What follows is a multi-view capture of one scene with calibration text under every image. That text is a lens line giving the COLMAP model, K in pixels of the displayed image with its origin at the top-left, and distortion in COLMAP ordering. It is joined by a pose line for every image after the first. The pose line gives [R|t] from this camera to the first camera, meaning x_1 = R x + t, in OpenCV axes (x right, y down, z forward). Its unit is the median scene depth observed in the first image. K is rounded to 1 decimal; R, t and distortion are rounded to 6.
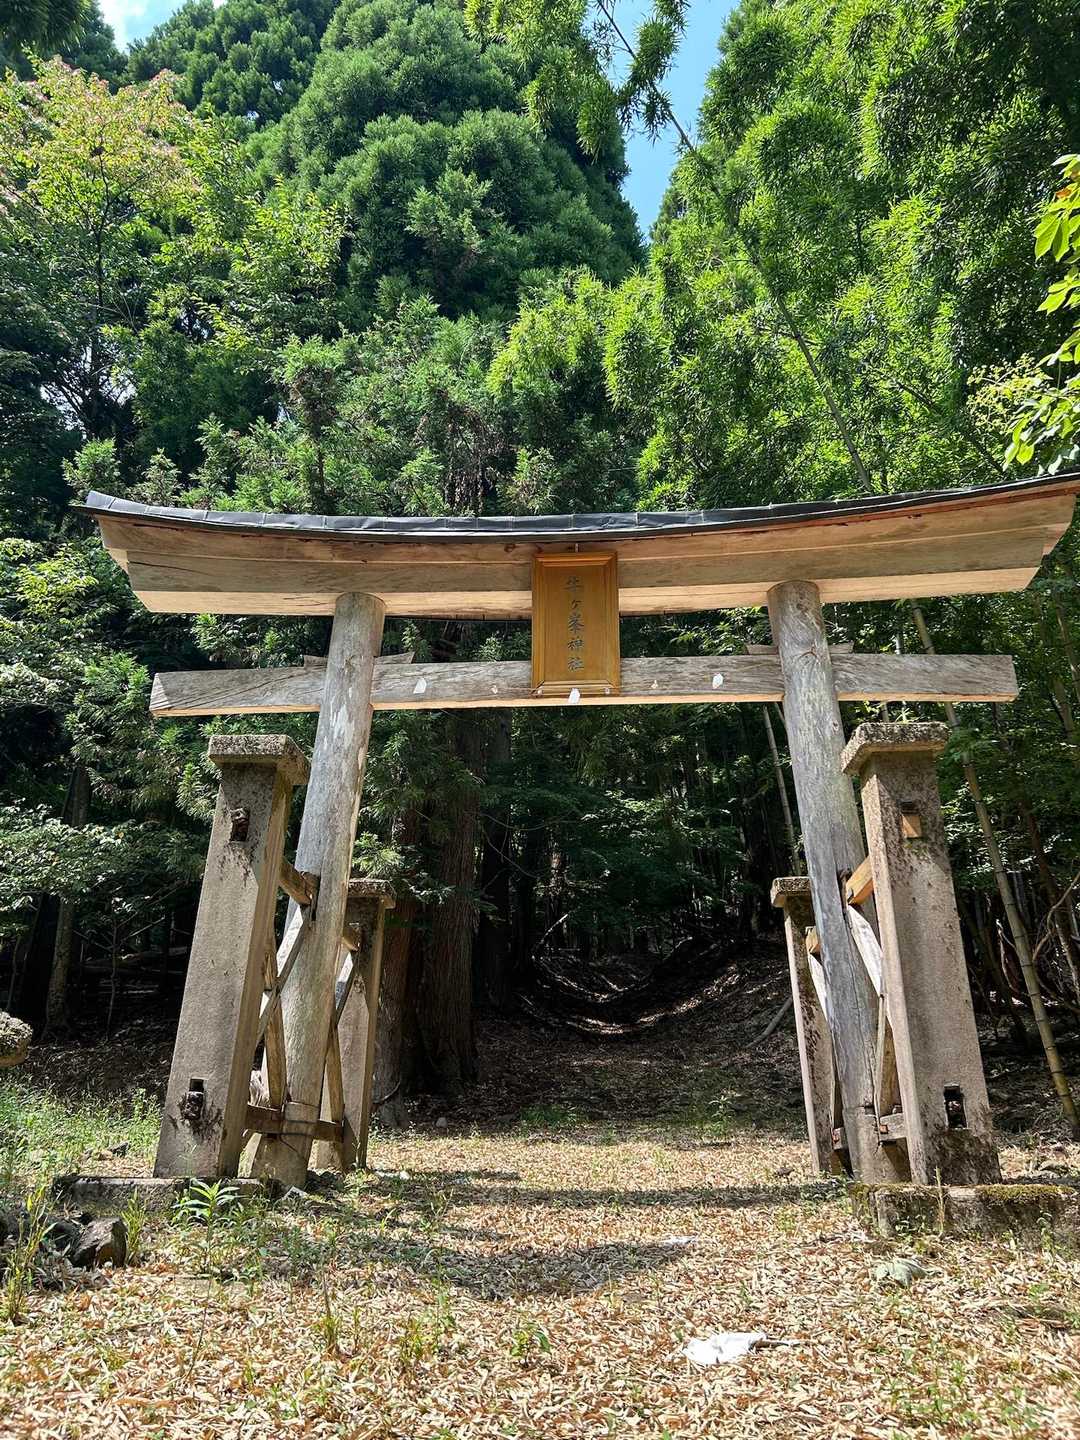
lens RADIAL K [[988.1, 0, 542.5], [0, 988.1, 716.6], [0, 0, 1]] dist [0.028219, 0.002153]
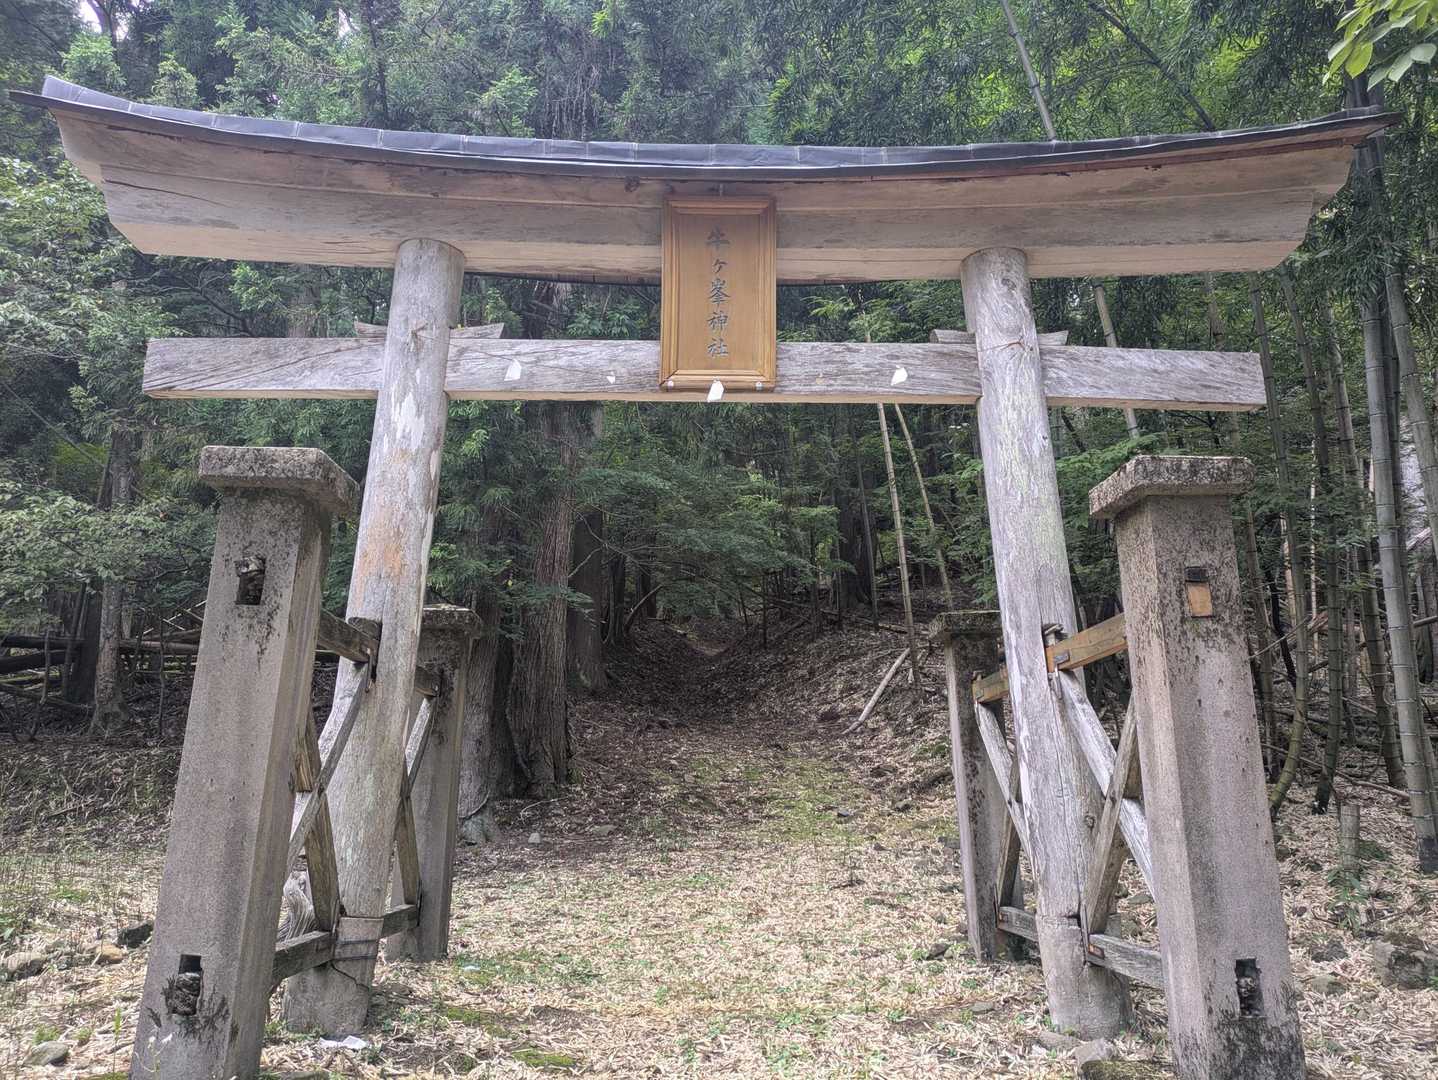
lens RADIAL K [[986.7, 0, 715.3], [0, 986.7, 545.5], [0, 0, 1]] dist [0.028219, 0.002153]
pose [[0.996144, 0.016465, 0.086177, -0.032297], [-0.030225, 0.986510, 0.160888, -0.025193], [-0.082365, -0.162872, 0.983203, 0.220868]]
